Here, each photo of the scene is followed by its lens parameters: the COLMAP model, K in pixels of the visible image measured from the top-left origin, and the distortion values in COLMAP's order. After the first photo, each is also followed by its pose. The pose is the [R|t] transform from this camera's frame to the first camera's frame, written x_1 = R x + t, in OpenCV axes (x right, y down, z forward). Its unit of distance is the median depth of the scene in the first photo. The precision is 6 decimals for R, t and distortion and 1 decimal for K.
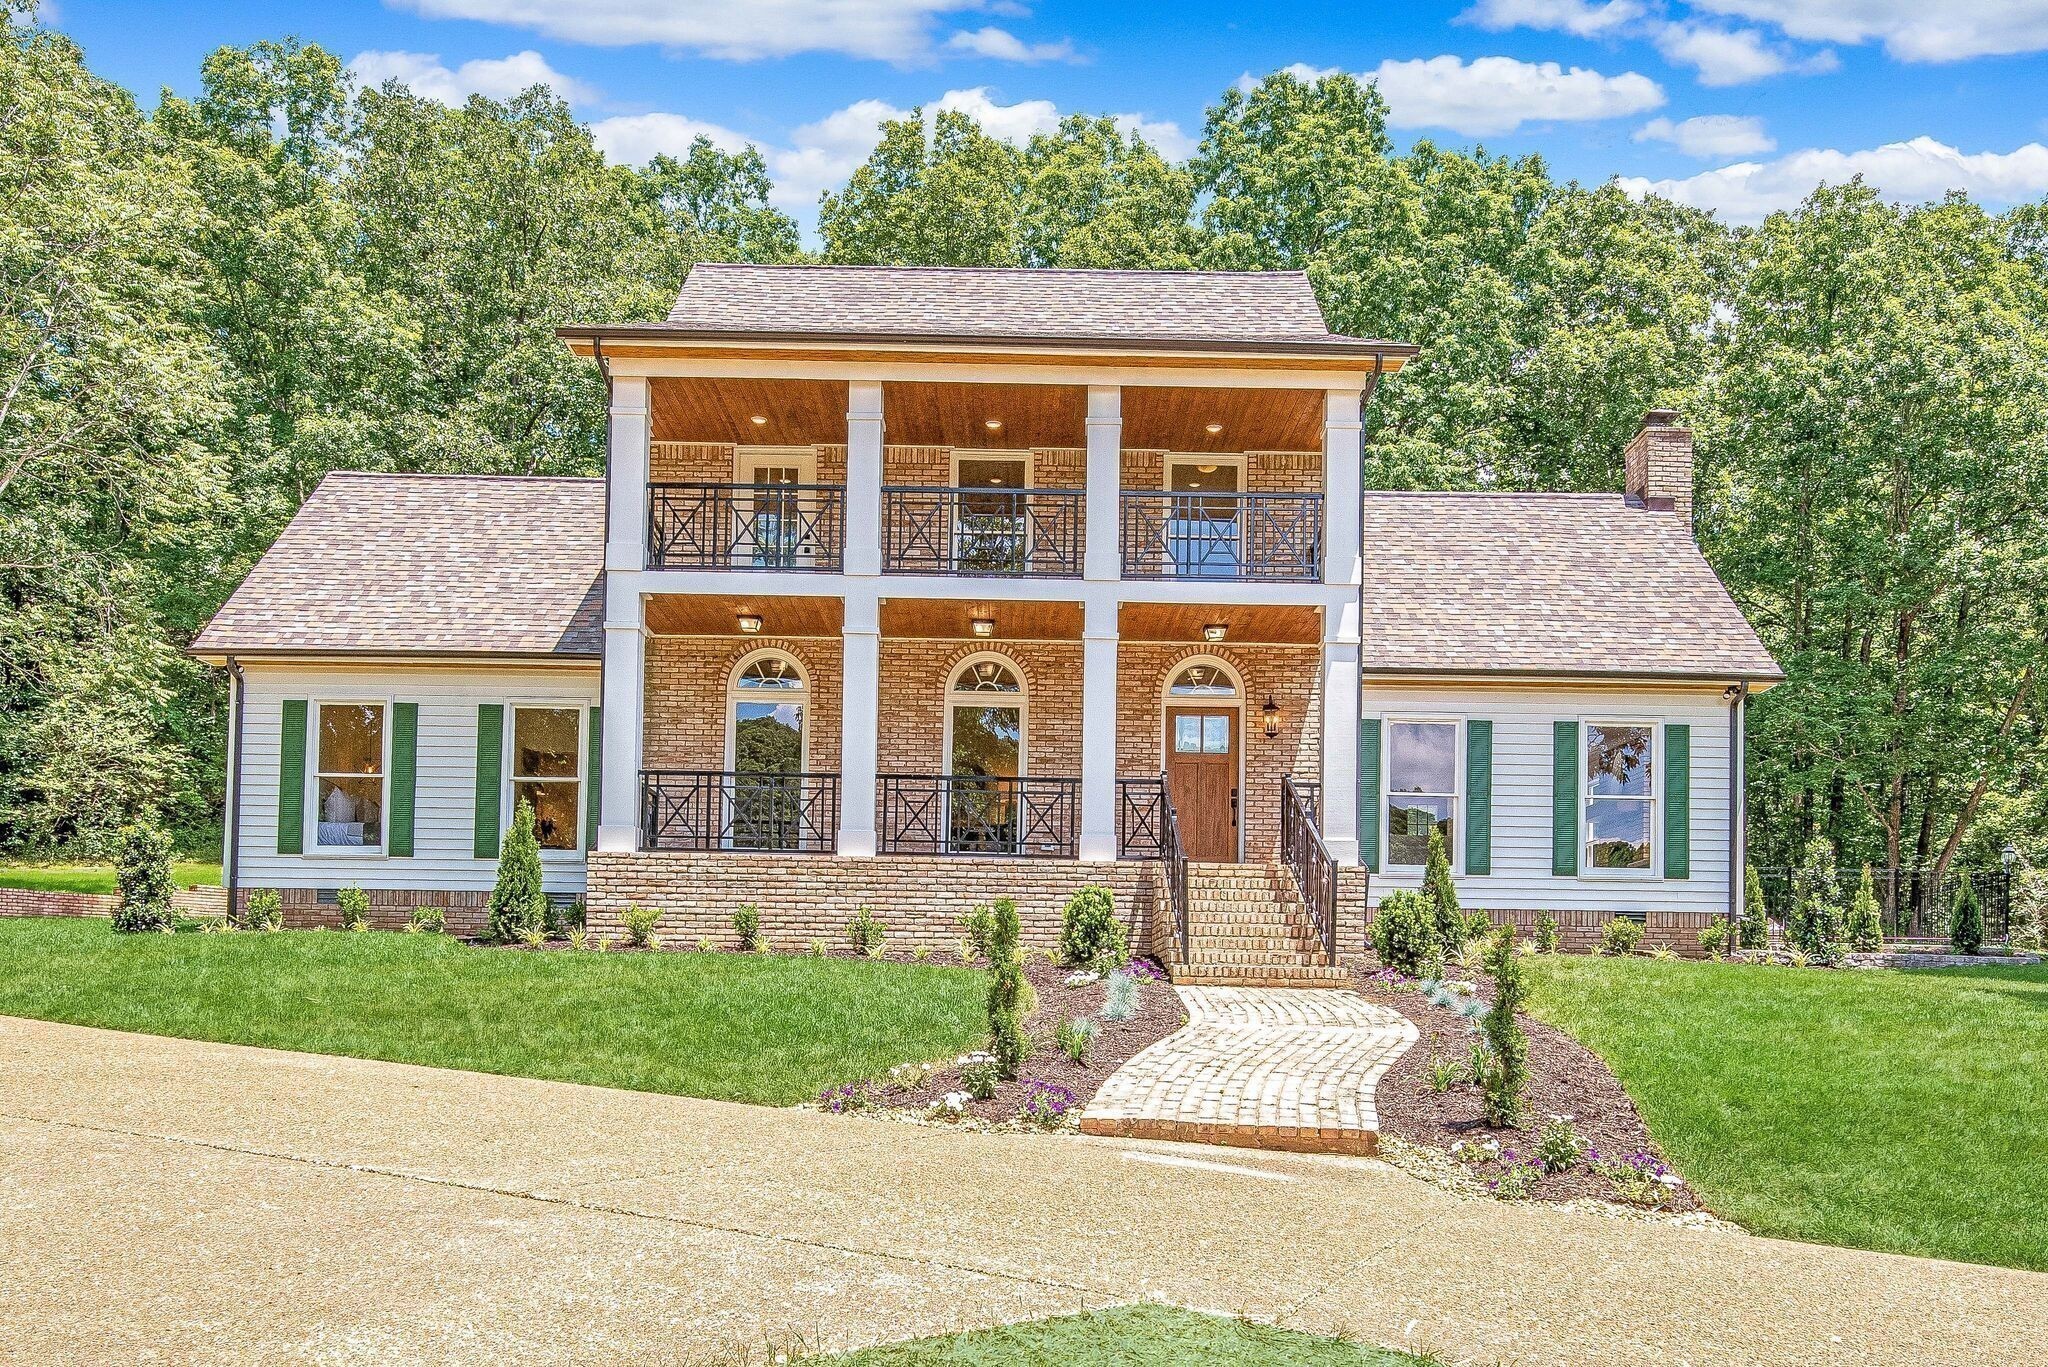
lens RADIAL K [[1756.5, 0, 1029.4], [0, 1756.5, 988.5], [0, 0, 1]] dist [-0.019038, -0.011515]
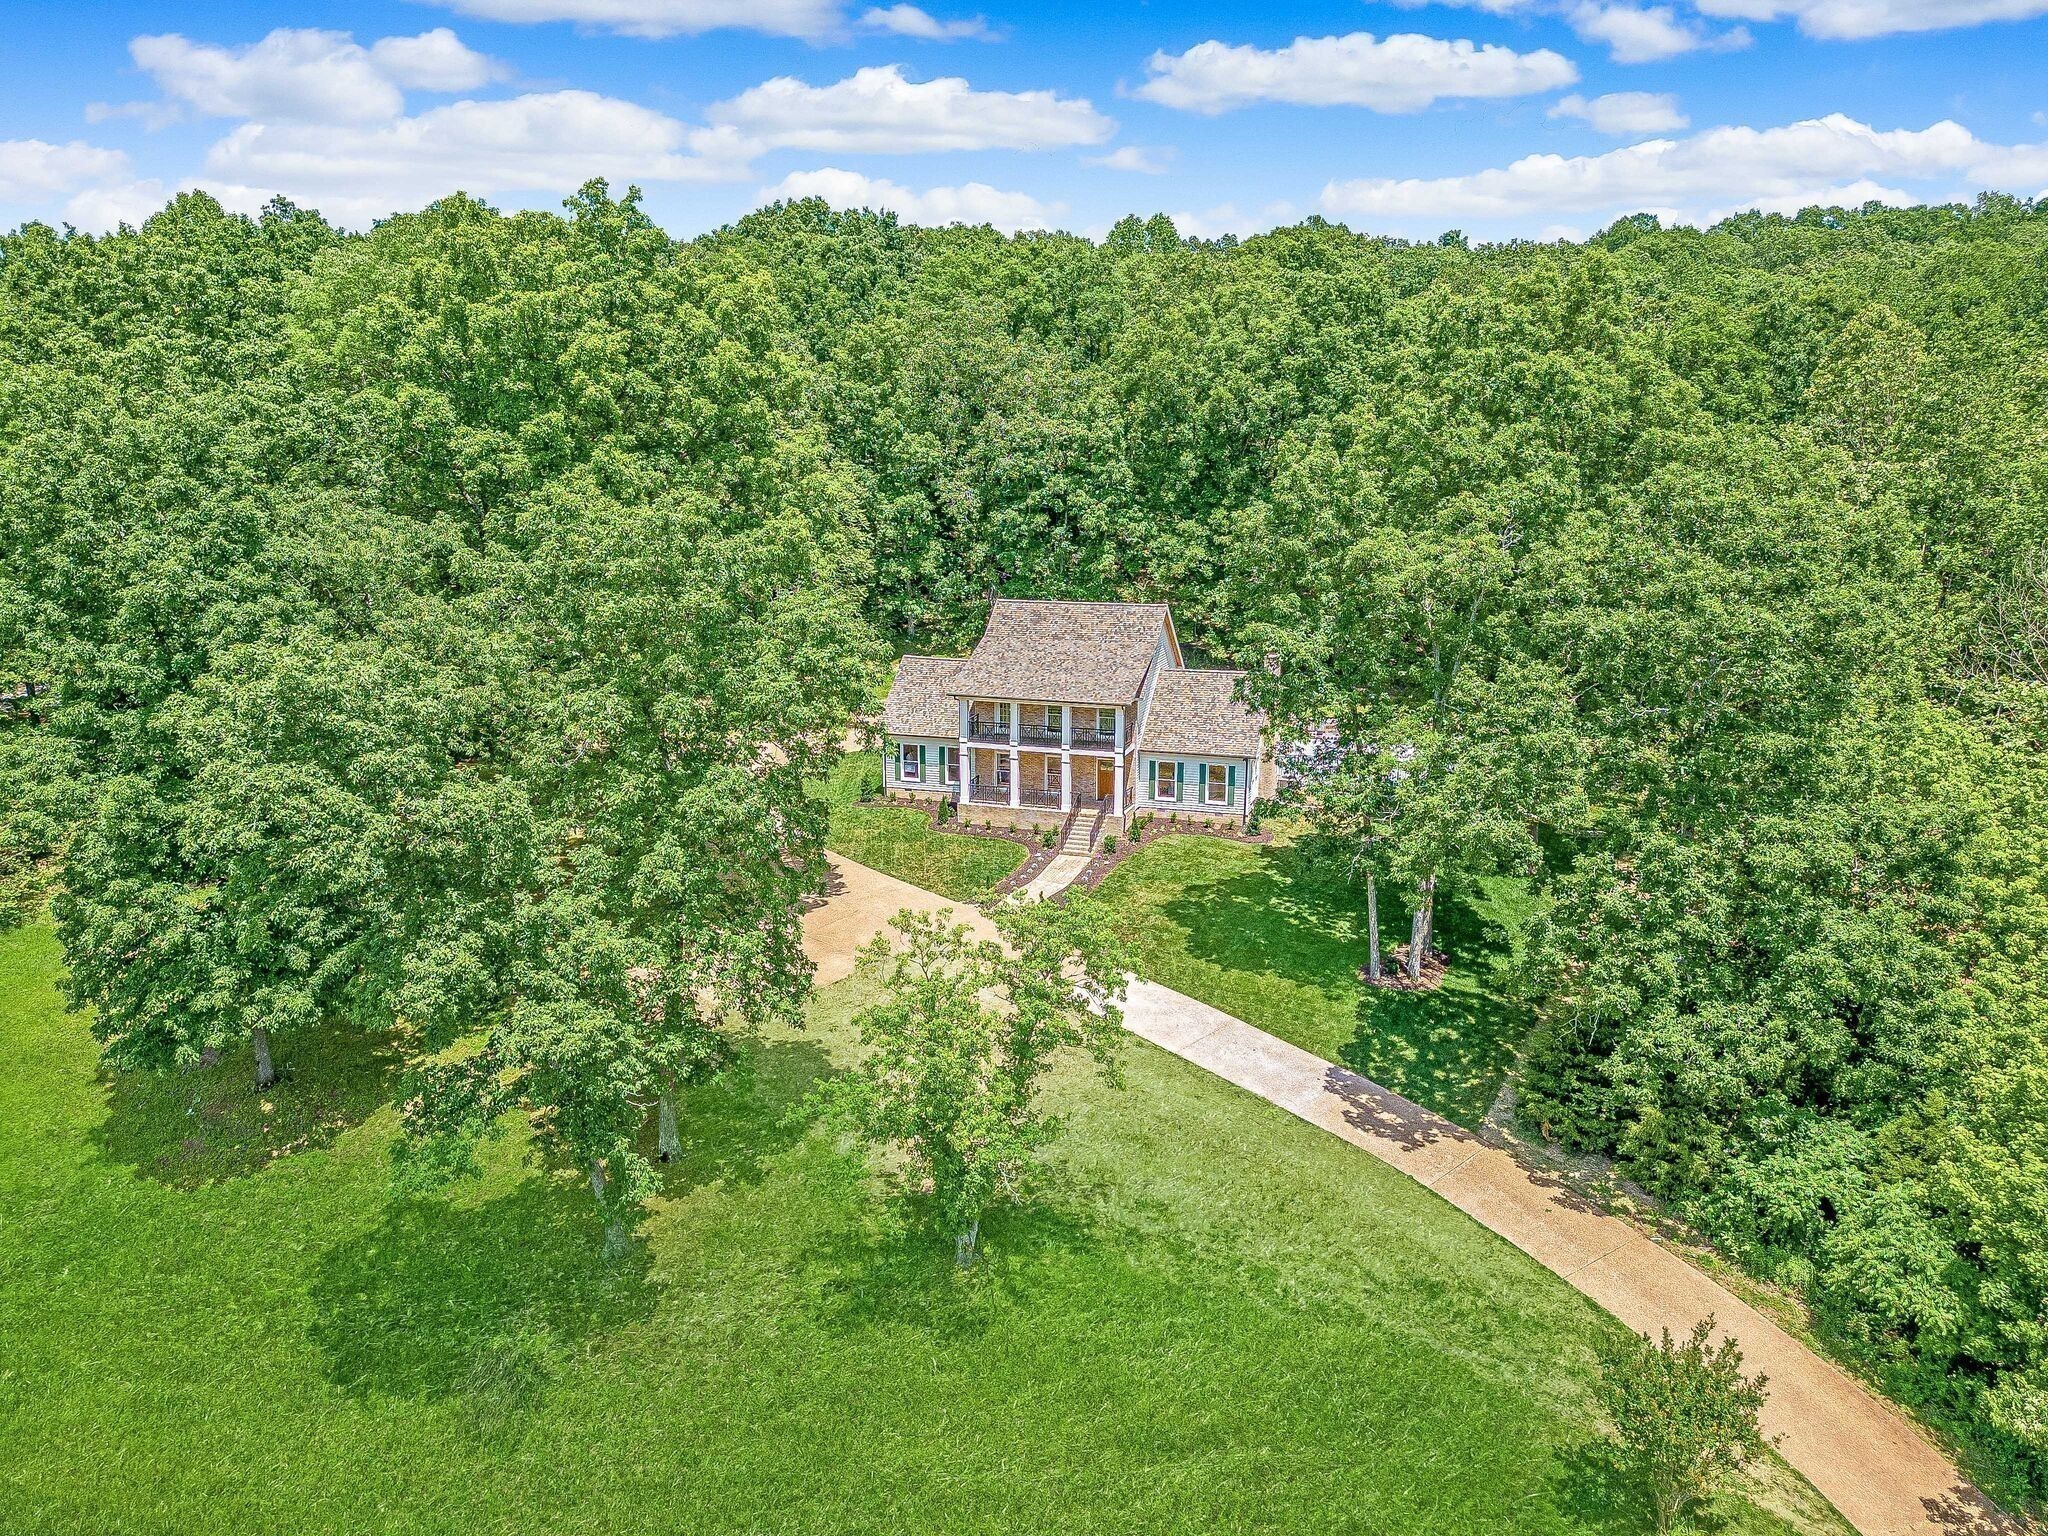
lens RADIAL K [[1530.8, 0, 1019.5], [0, 1530.8, 812.7], [0, 0, 1]] dist [0.077319, -0.069462]
pose [[0.945135, 0.060473, -0.321034, 1.023051], [0.019741, 0.970348, 0.240903, -0.875001], [0.326083, -0.234024, 0.915916, -2.253134]]
